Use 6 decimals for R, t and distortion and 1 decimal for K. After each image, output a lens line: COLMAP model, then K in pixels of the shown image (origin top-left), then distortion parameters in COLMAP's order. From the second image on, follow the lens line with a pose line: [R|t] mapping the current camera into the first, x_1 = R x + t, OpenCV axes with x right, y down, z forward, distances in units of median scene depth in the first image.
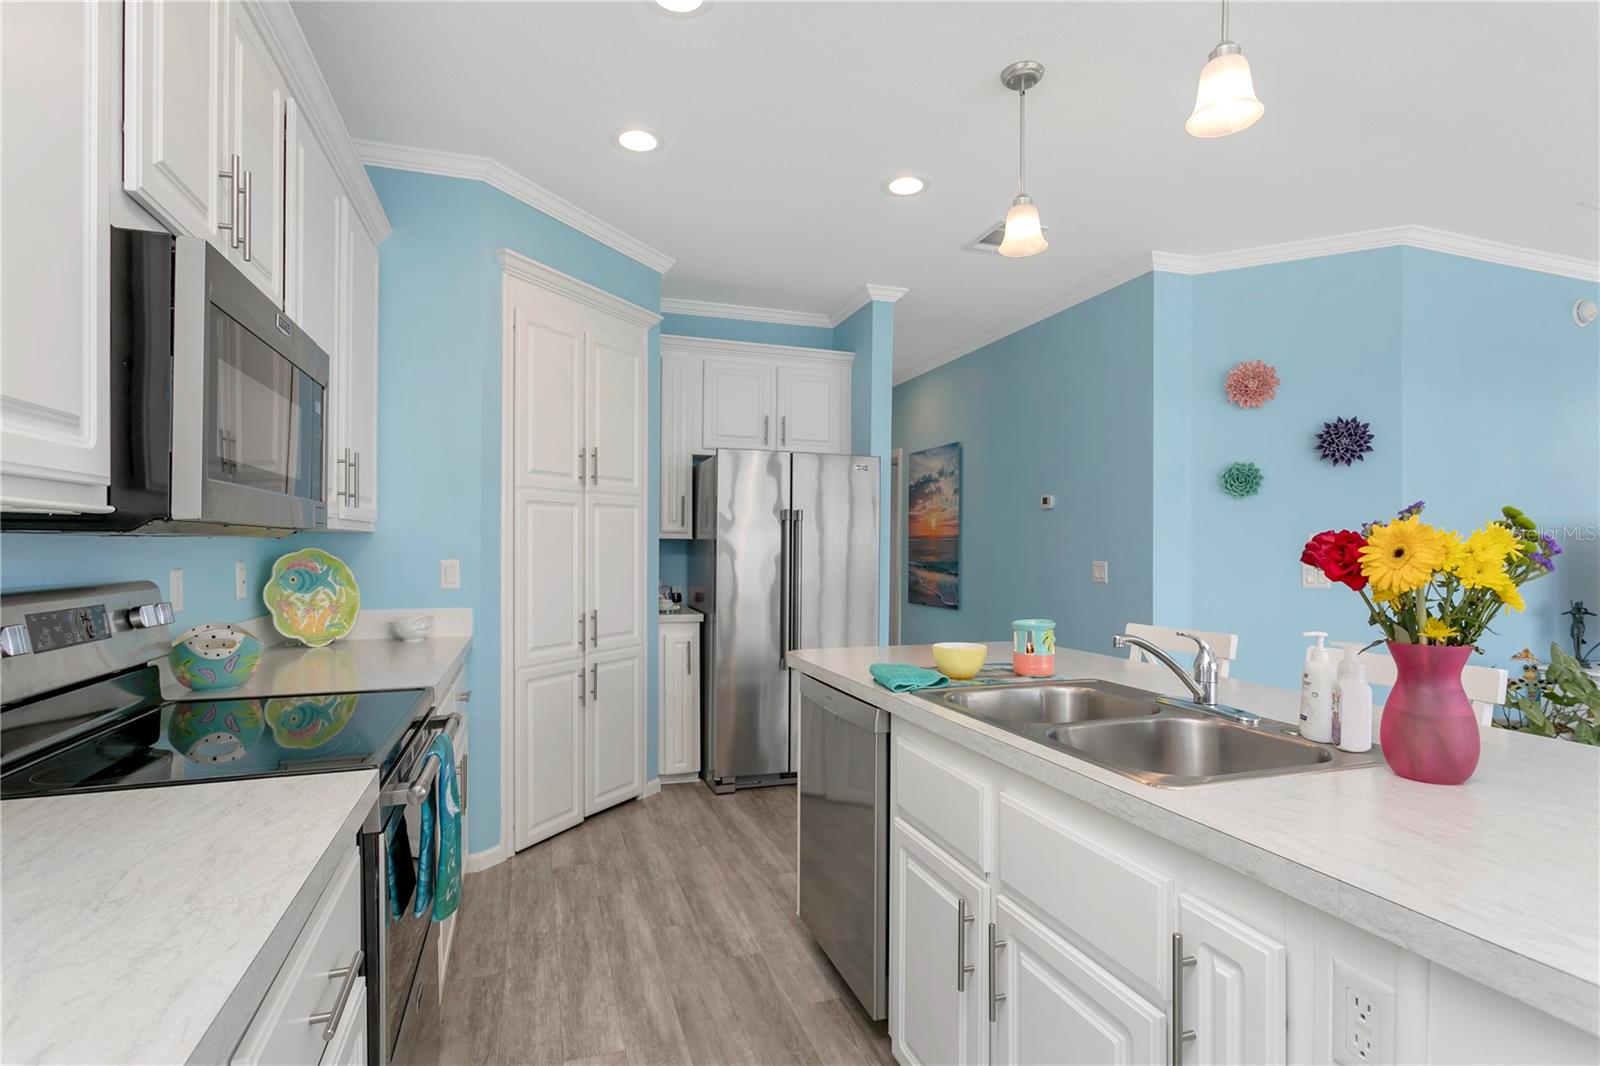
lens RADIAL K [[797.9, 0, 804.0], [0, 797.9, 547.2], [0, 0, 1]] dist [-0.012290, 0.005058]
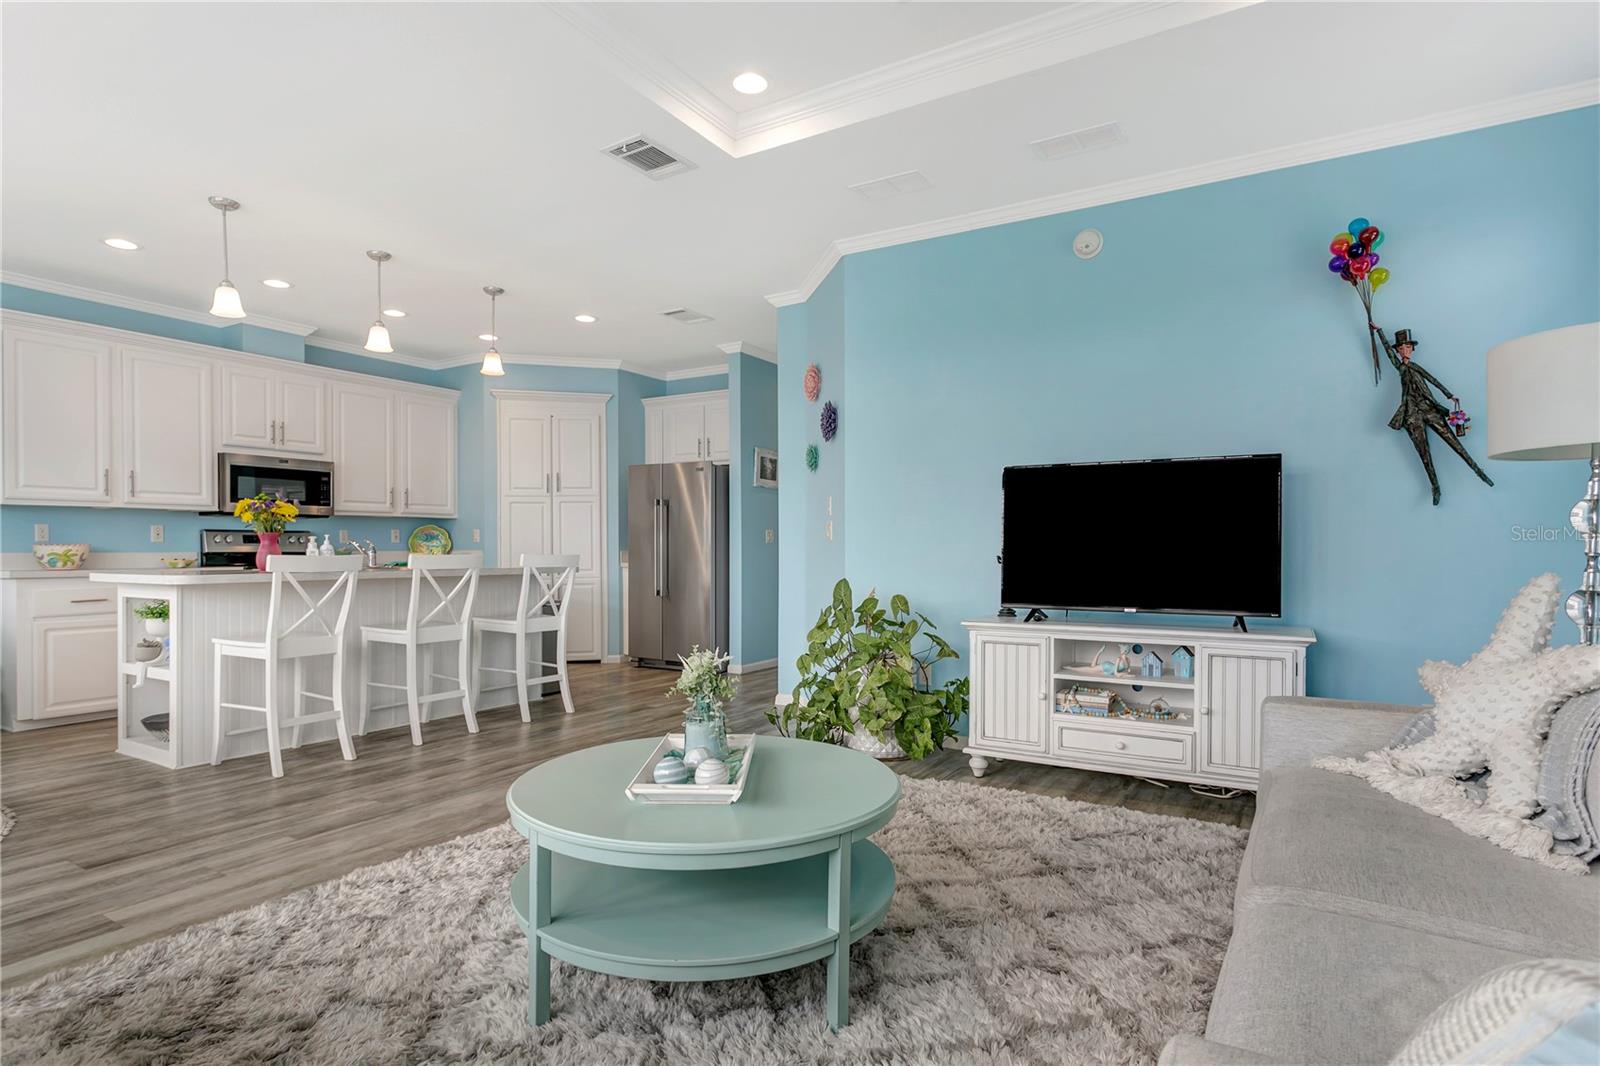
lens RADIAL K [[858.4, 0, 806.9], [0, 858.4, 563.5], [0, 0, 1]] dist [0.007929, 0.001498]
pose [[0.642345, 0.011310, -0.766333, 2.064927], [0.001504, 0.999871, 0.016018, 0.075026], [0.766415, -0.011442, 0.642244, 0.130710]]
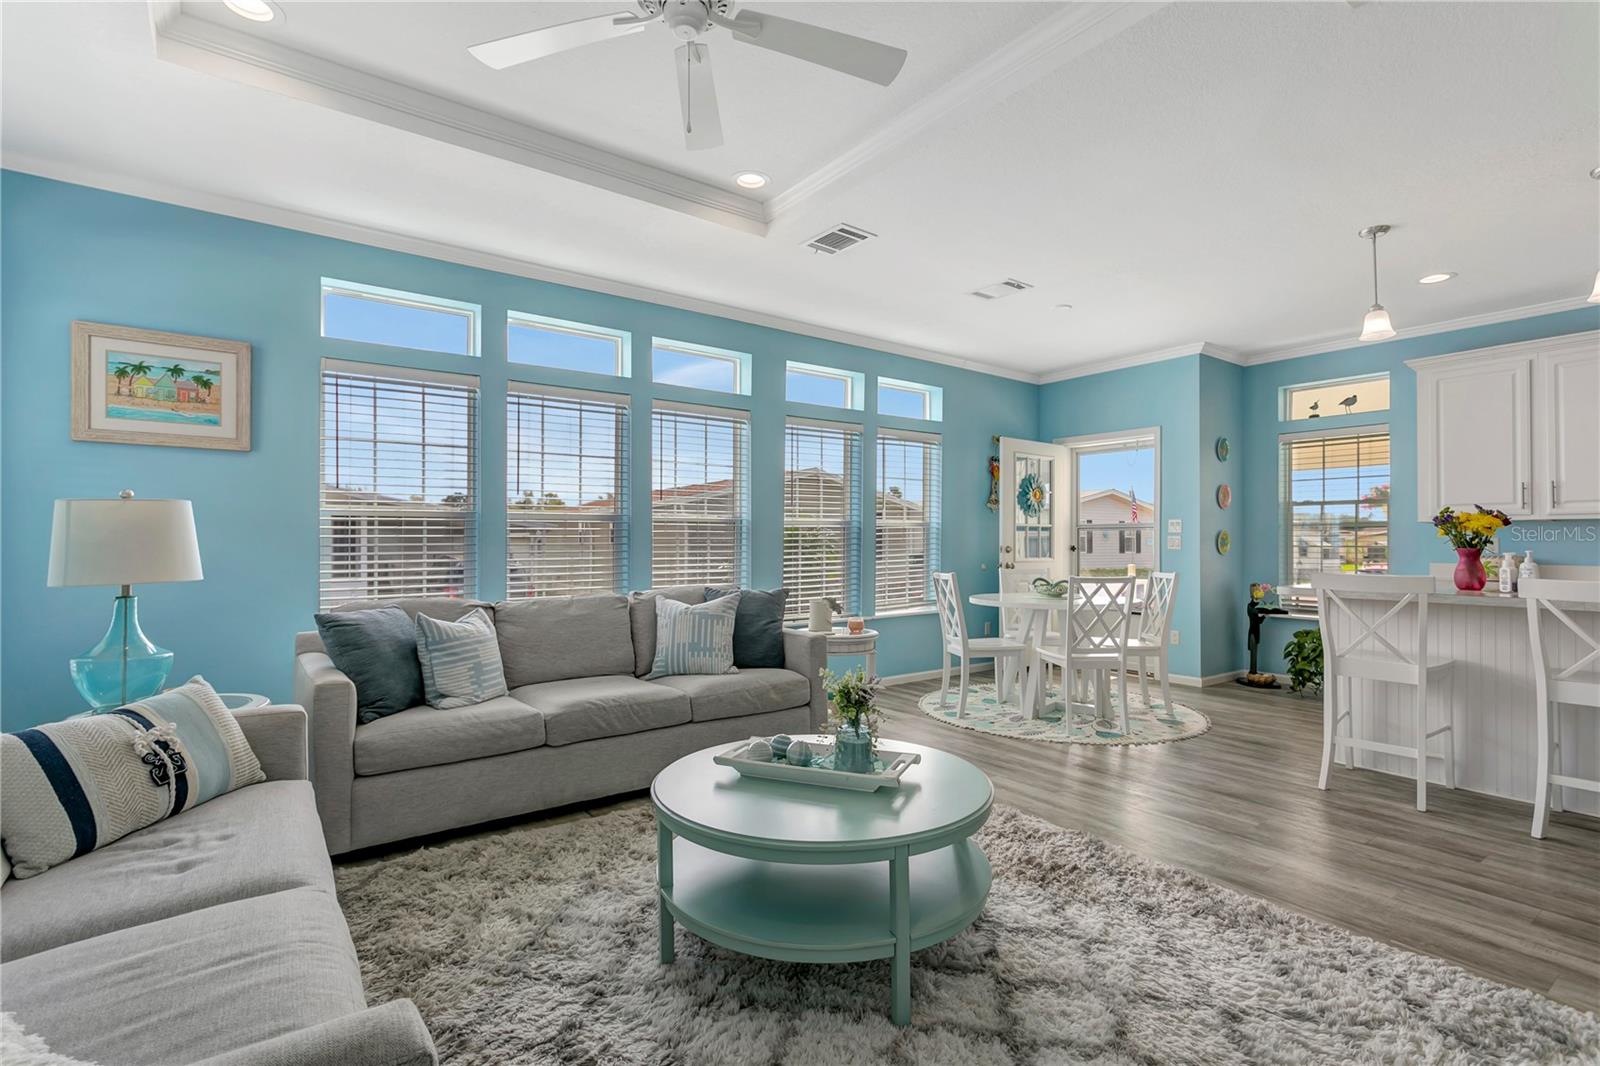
lens RADIAL K [[761.1, 0, 789.2], [0, 761.1, 530.7], [0, 0, 1]] dist [0.010185, -0.000522]
pose [[-0.959026, -0.012057, -0.283063, 1.680496], [-0.007721, 0.999835, -0.016427, 0.043777], [0.283214, -0.013568, -0.958961, 1.276493]]
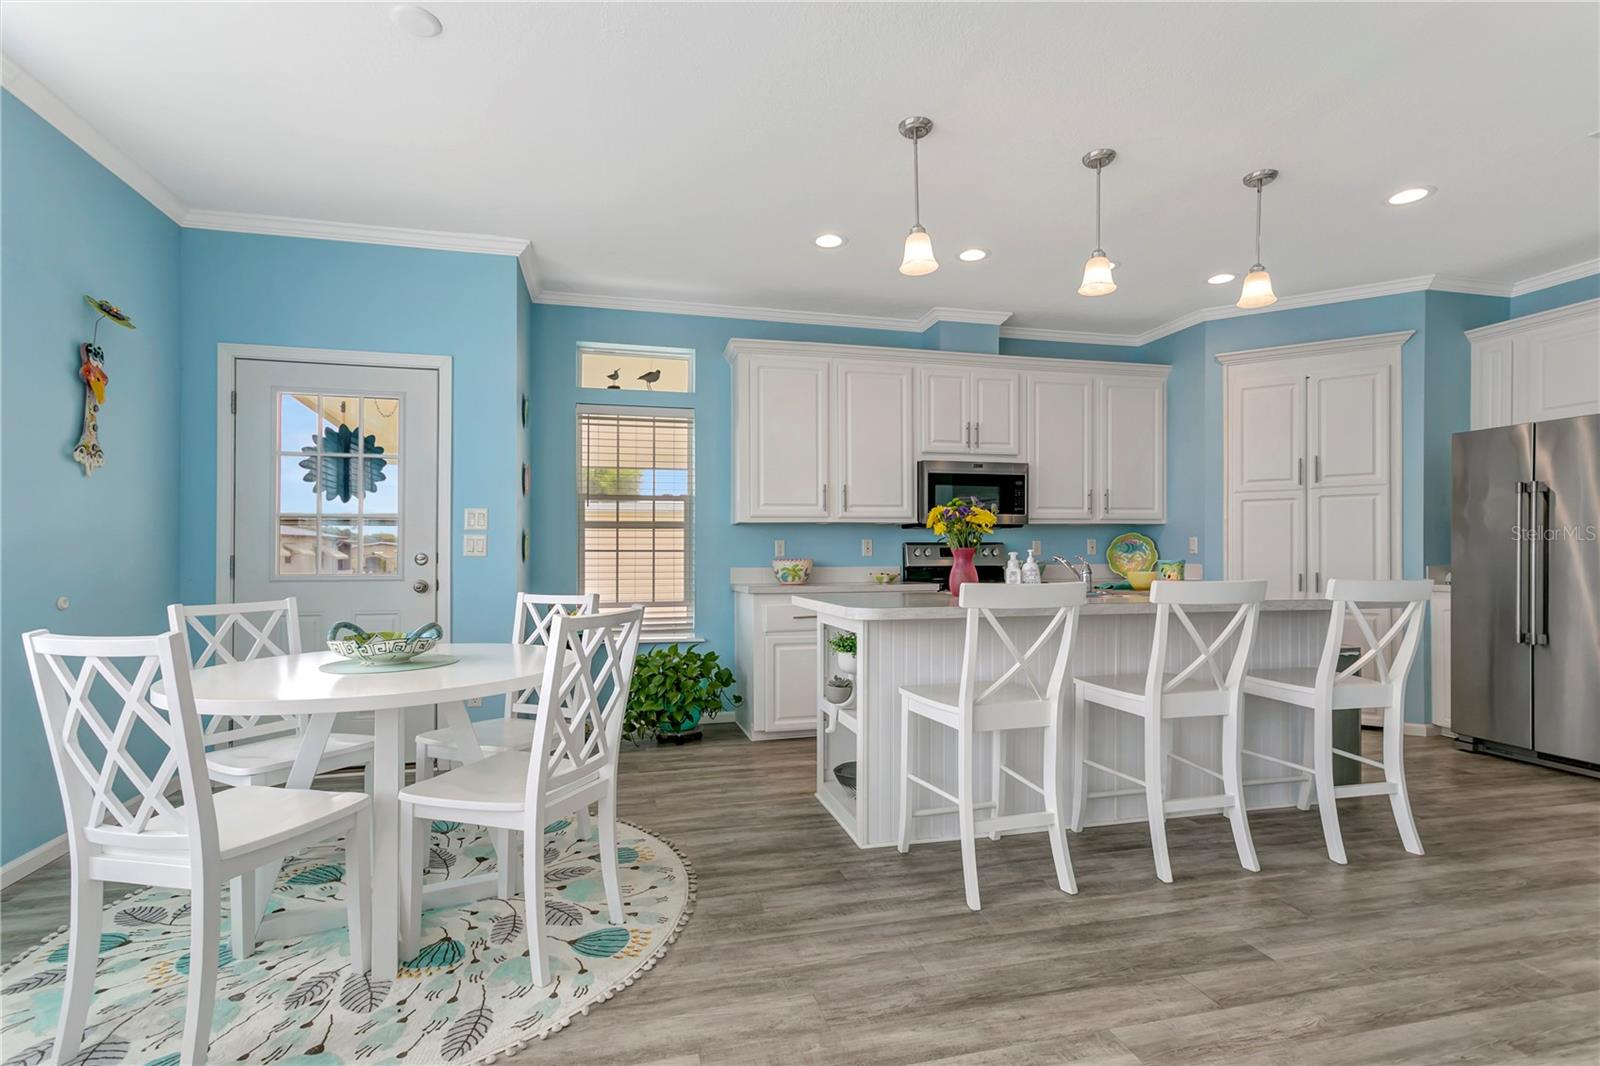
lens RADIAL K [[761.1, 0, 793.2], [0, 761.1, 547.1], [0, 0, 1]] dist [0.010185, -0.000522]
pose [[-0.082033, -0.009608, -0.996583, 1.348254], [0.003443, 0.999945, -0.009924, 0.051548], [0.996624, -0.004245, -0.081995, 0.233446]]
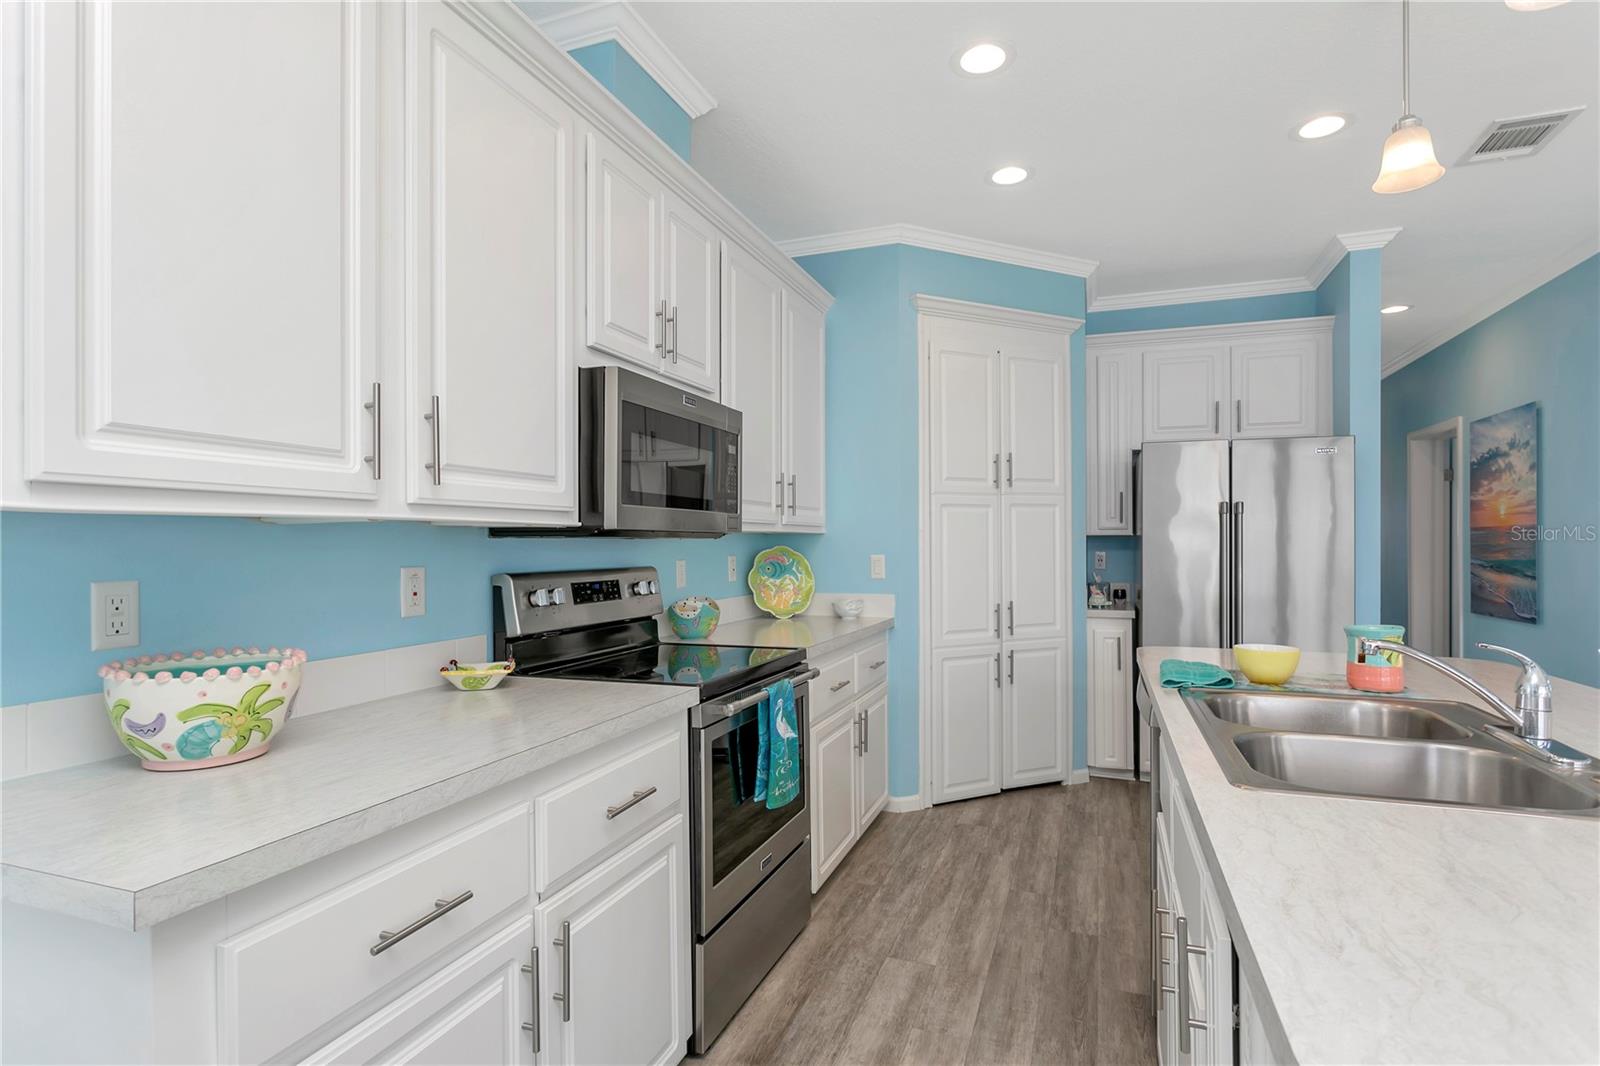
lens RADIAL K [[797.9, 0, 806.8], [0, 797.9, 540.3], [0, 0, 1]] dist [-0.012290, 0.005058]
pose [[0.777092, -0.009803, -0.629311, 0.248809], [0.005960, 0.999948, -0.008216, 0.002661], [0.629359, 0.002634, 0.777110, -0.032208]]
